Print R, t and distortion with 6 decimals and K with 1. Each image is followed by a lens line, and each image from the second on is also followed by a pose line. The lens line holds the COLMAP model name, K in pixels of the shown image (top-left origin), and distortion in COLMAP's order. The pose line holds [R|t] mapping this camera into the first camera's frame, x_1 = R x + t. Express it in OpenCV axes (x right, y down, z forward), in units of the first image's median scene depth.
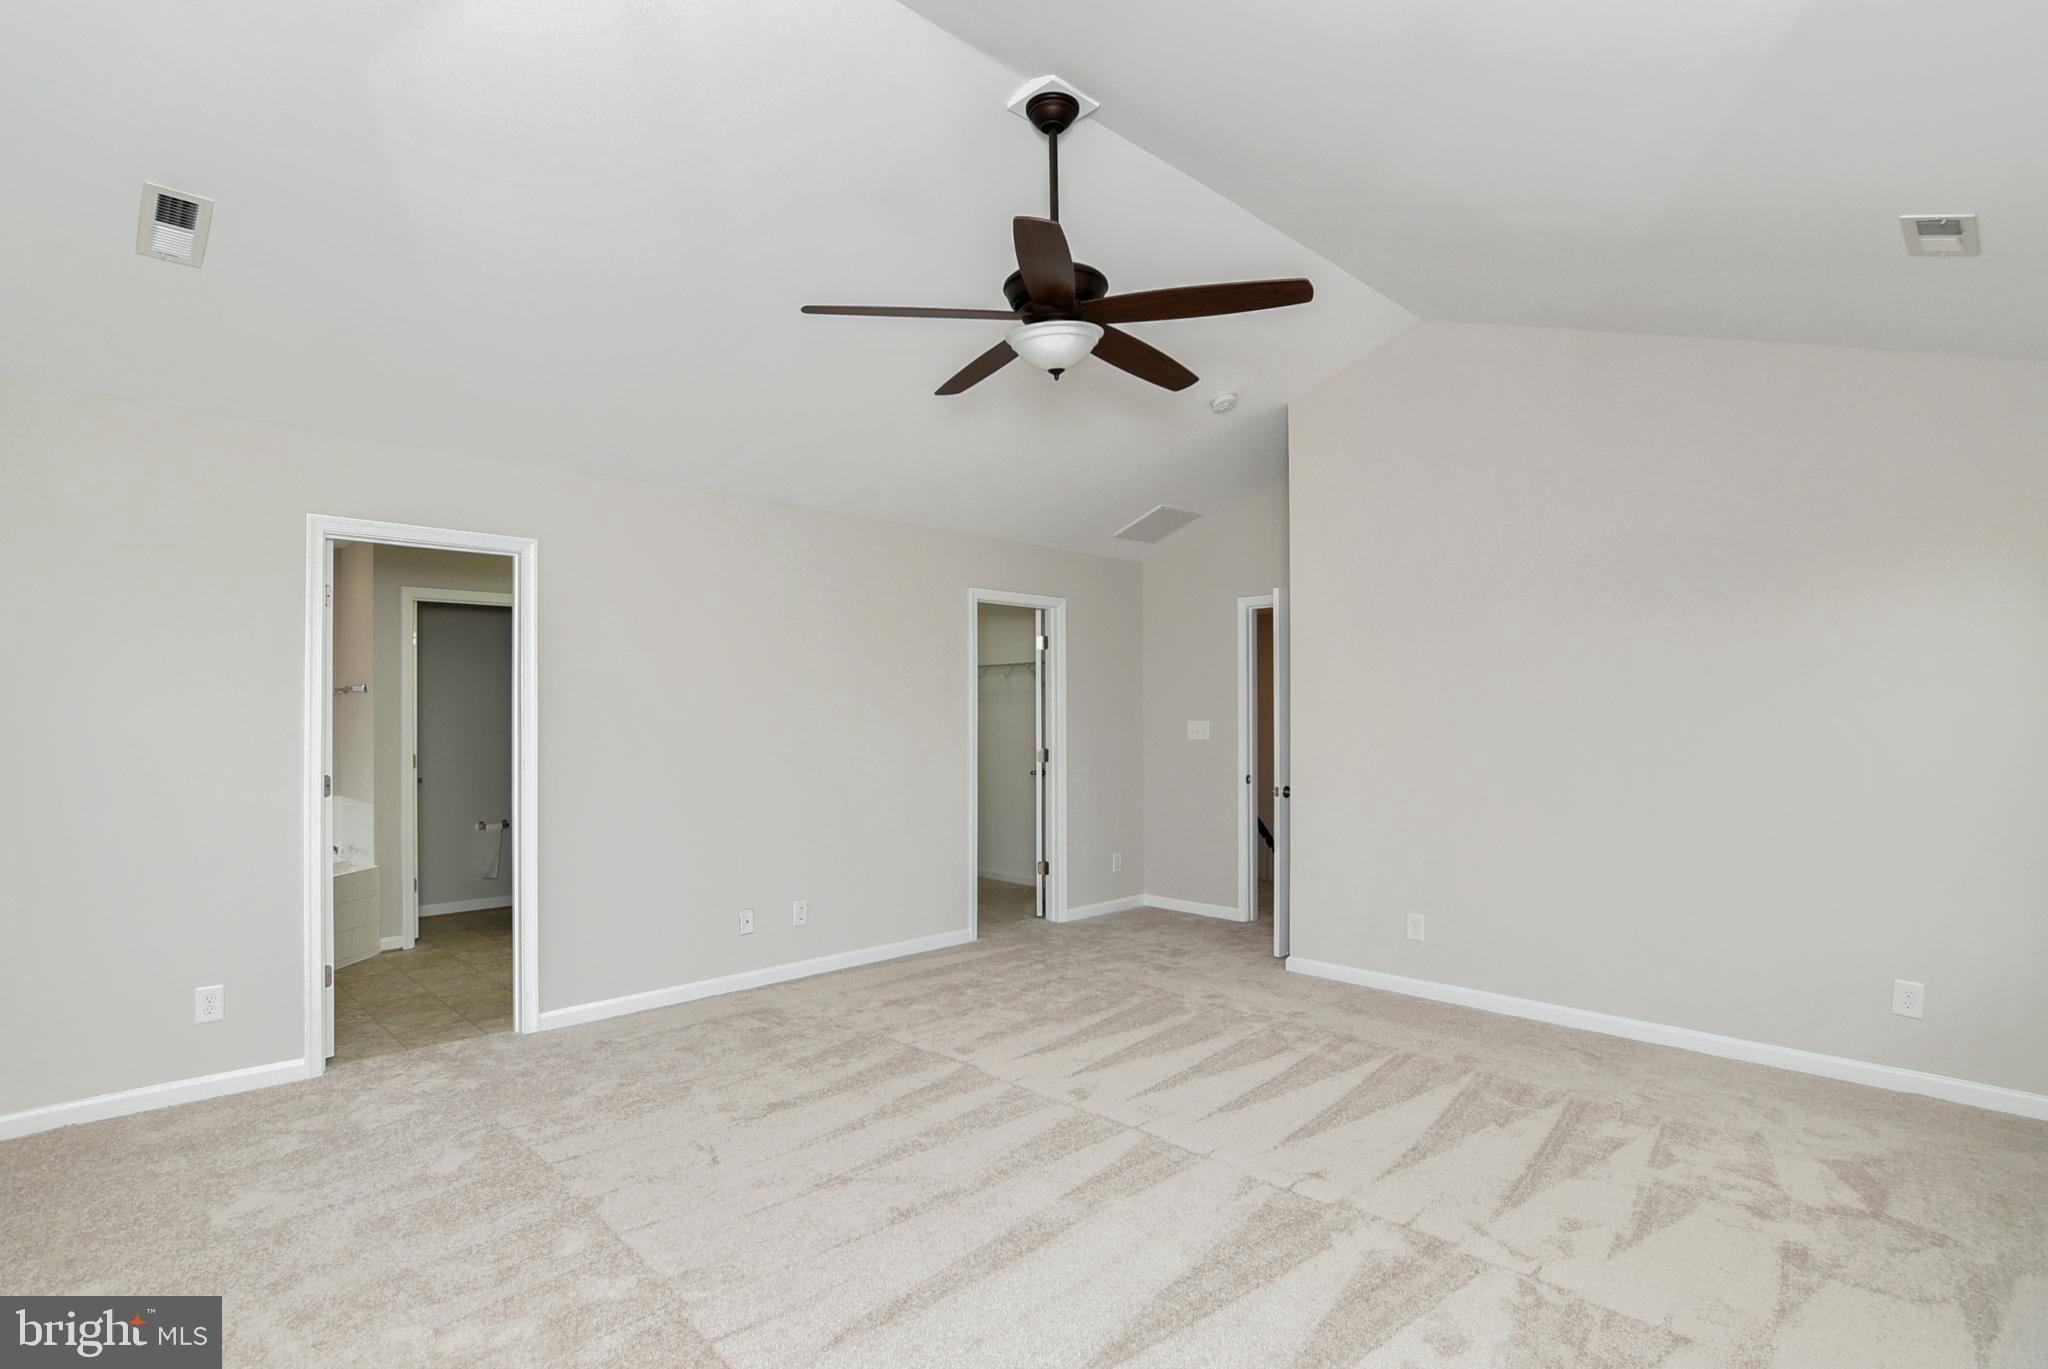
lens RADIAL K [[1008.1, 0, 1013.5], [0, 1008.1, 688.3], [0, 0, 1]] dist [-0.024579, 0.005462]
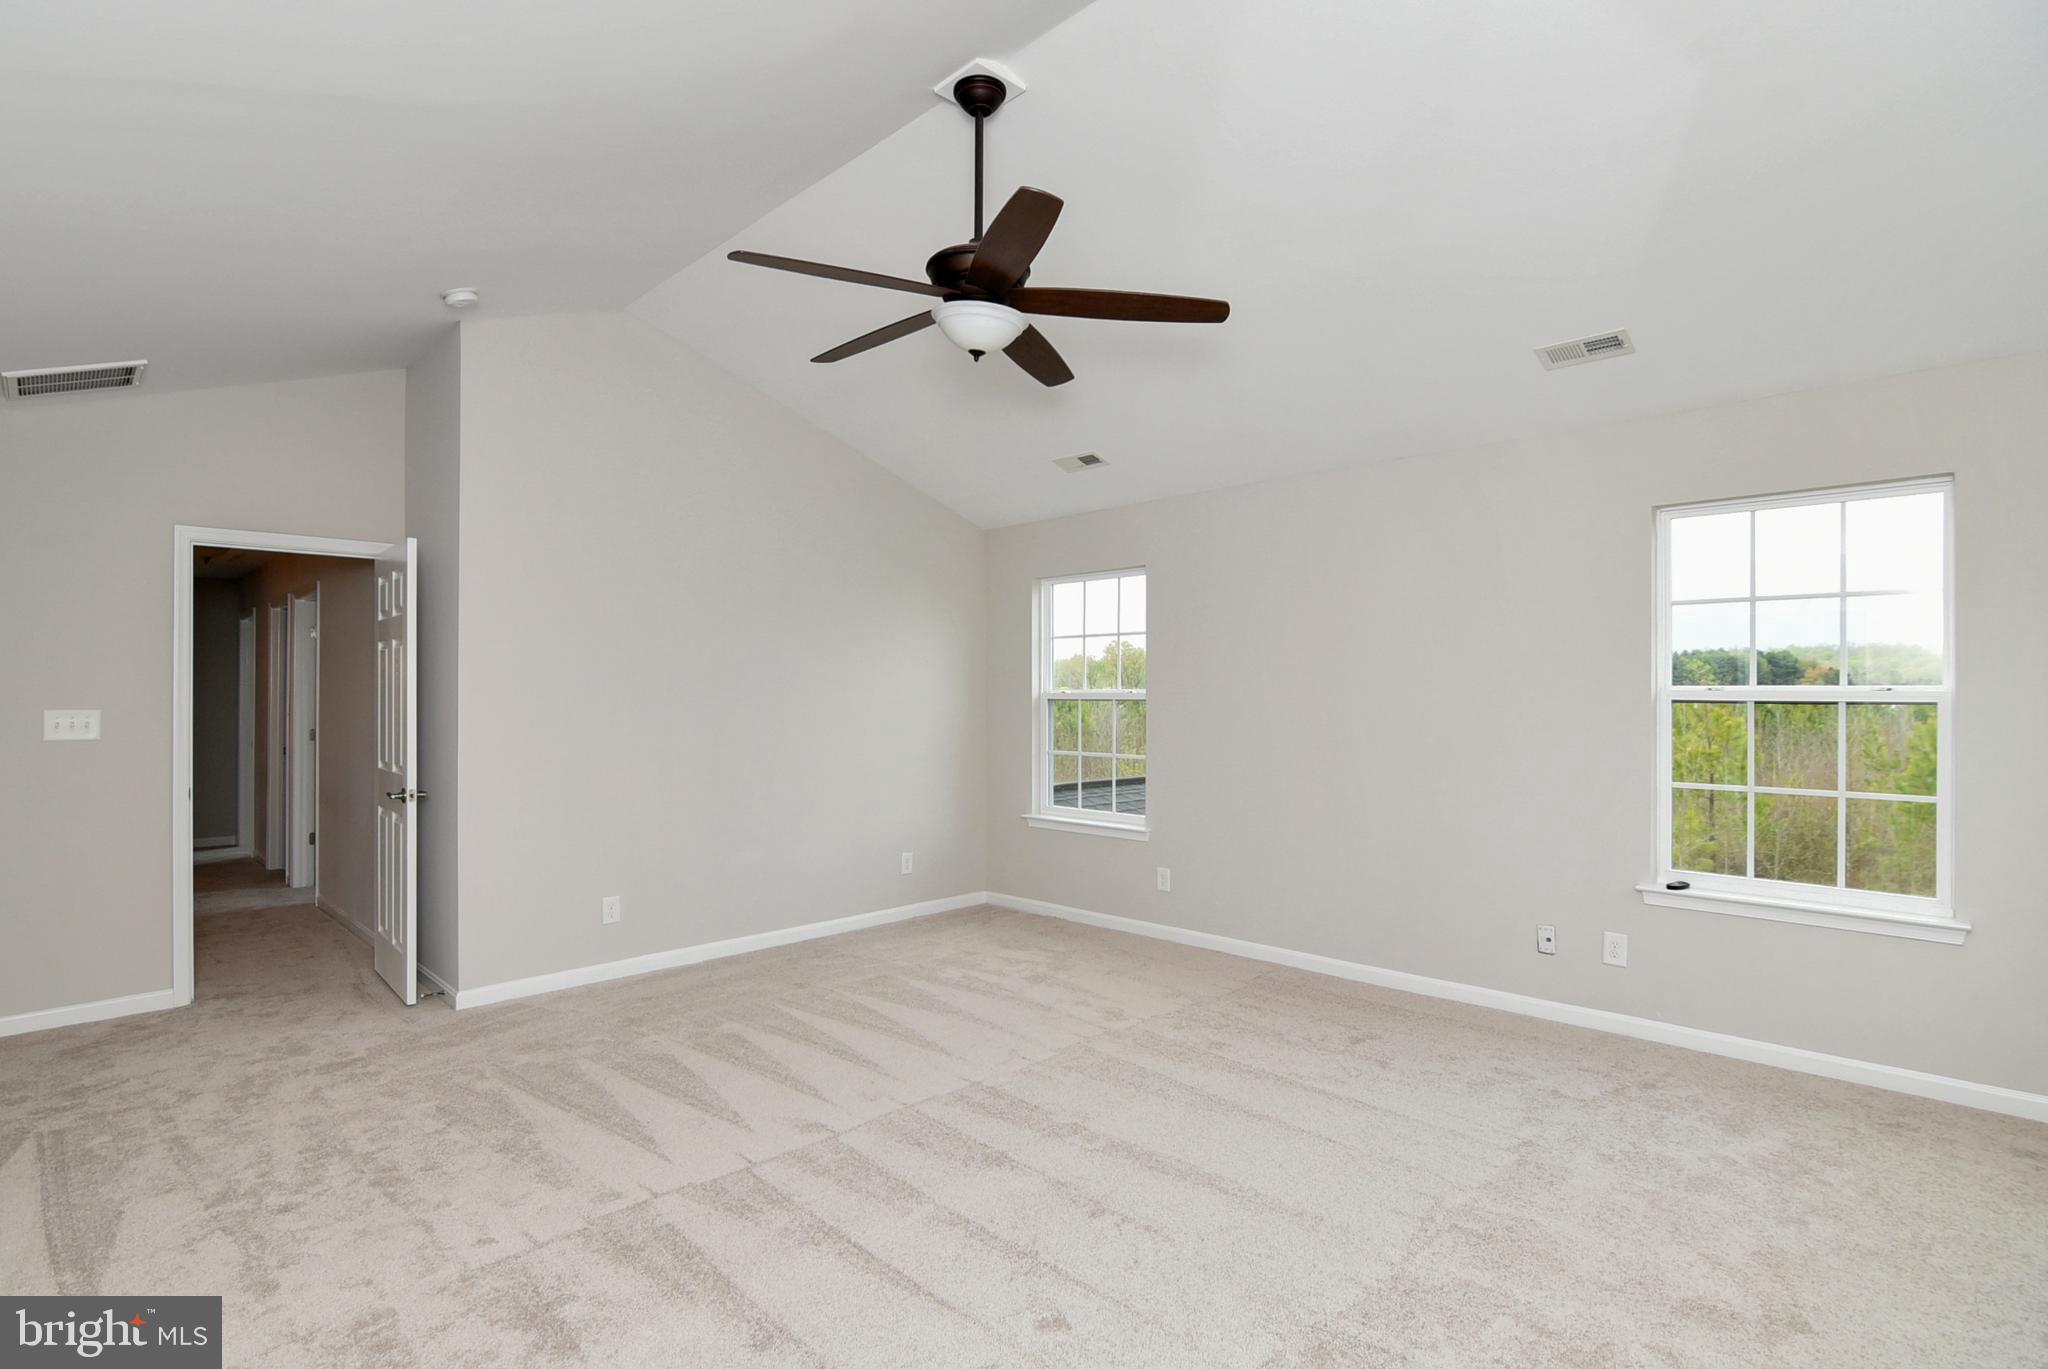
lens RADIAL K [[1008.1, 0, 1017.2], [0, 1008.1, 683.8], [0, 0, 1]] dist [-0.024579, 0.005462]
pose [[-0.007118, 0.007528, 0.999946, -0.714388], [-0.022307, 0.999722, -0.007686, 0.014388], [-0.999726, -0.022360, -0.006948, 0.725190]]
